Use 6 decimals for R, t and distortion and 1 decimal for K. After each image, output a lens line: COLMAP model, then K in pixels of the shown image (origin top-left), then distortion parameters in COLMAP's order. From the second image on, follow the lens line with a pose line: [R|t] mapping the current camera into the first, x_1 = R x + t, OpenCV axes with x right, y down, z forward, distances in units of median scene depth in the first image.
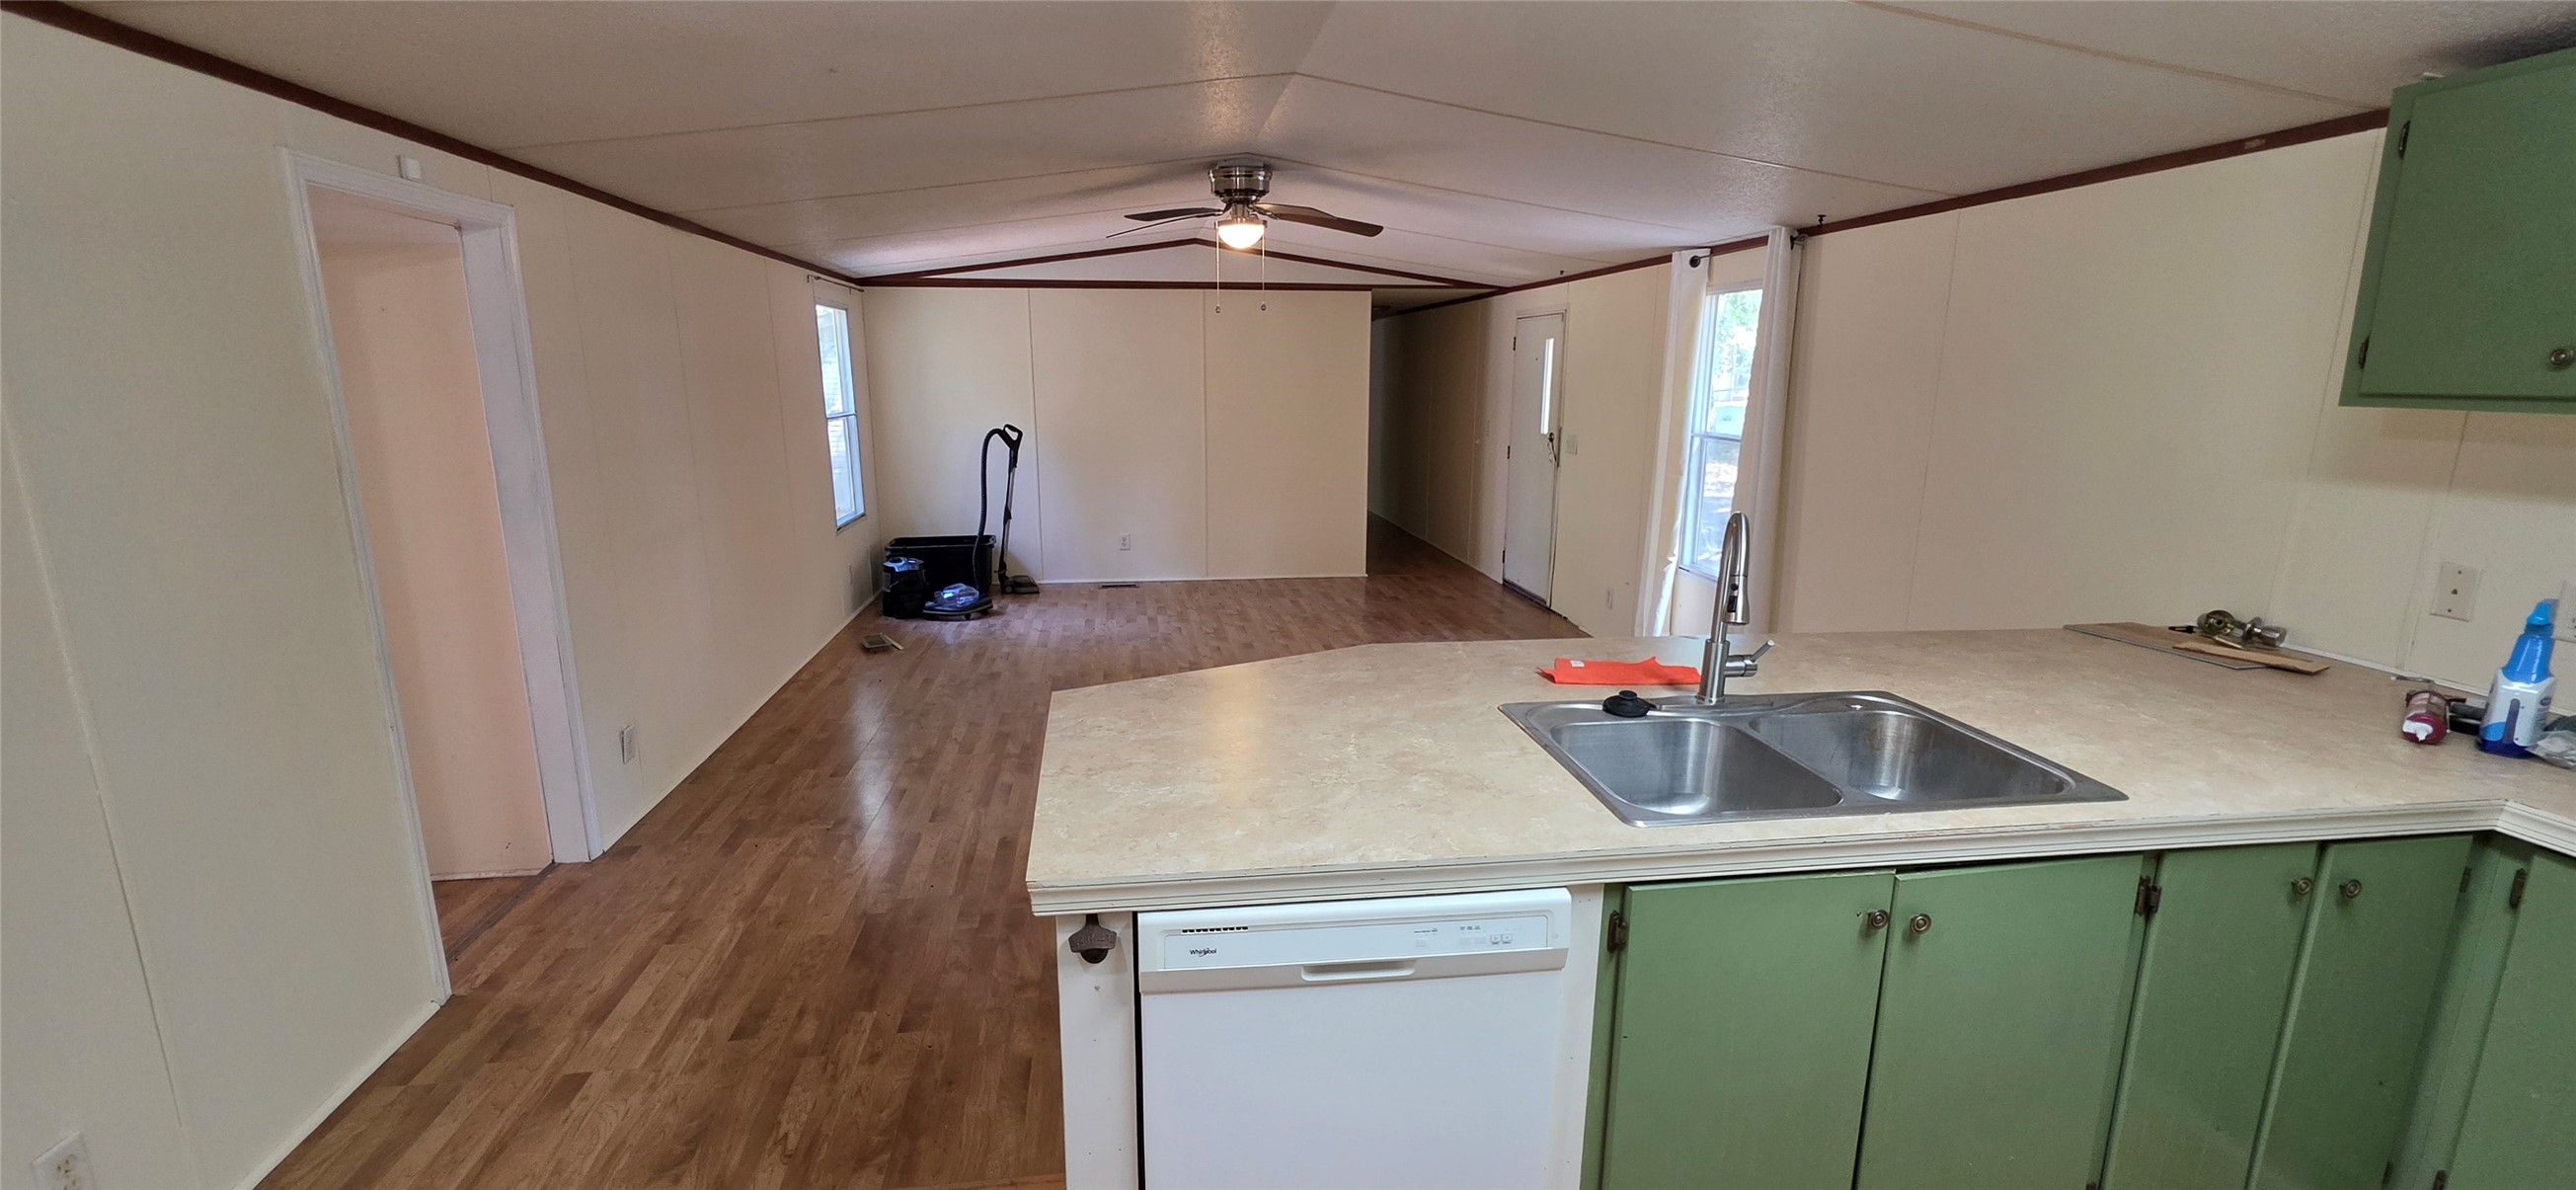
lens RADIAL K [[1063.8, 0, 1240.3], [0, 1063.8, 597.3], [0, 0, 1]] dist [-0.000780, -0.000096]
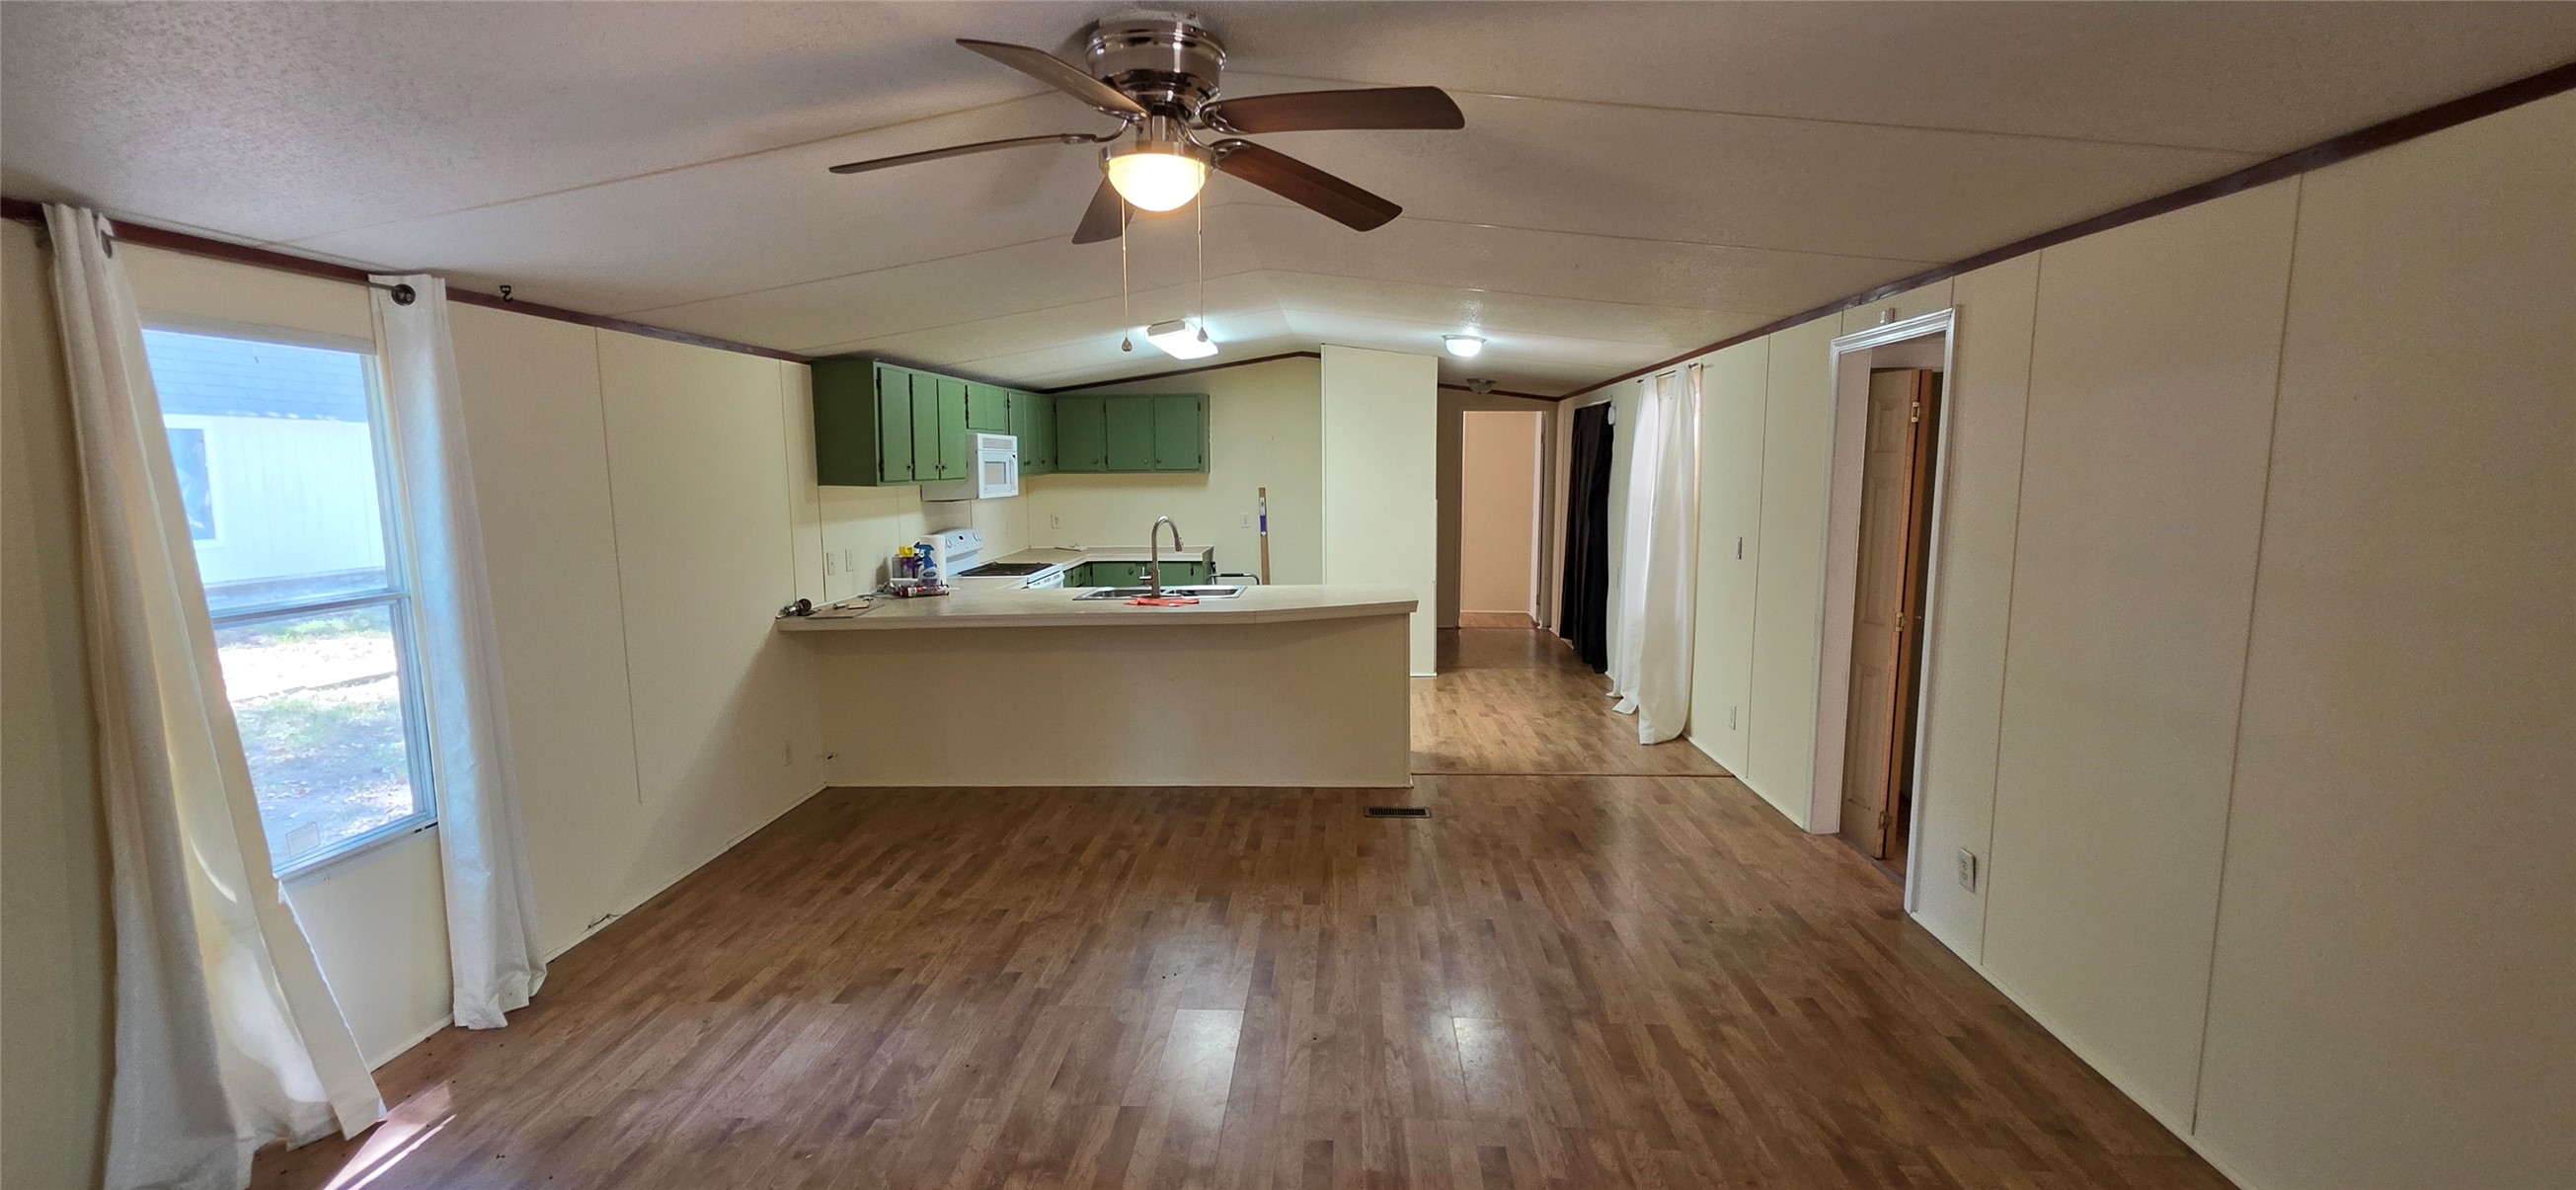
lens RADIAL K [[1063.8, 0, 1240.3], [0, 1063.8, 597.3], [0, 0, 1]] dist [-0.000780, -0.000096]
pose [[-0.977679, -0.010745, 0.209827, -0.150125], [0.060280, 0.942359, 0.329129, -0.369793], [-0.201269, 0.334431, -0.920677, 1.698594]]
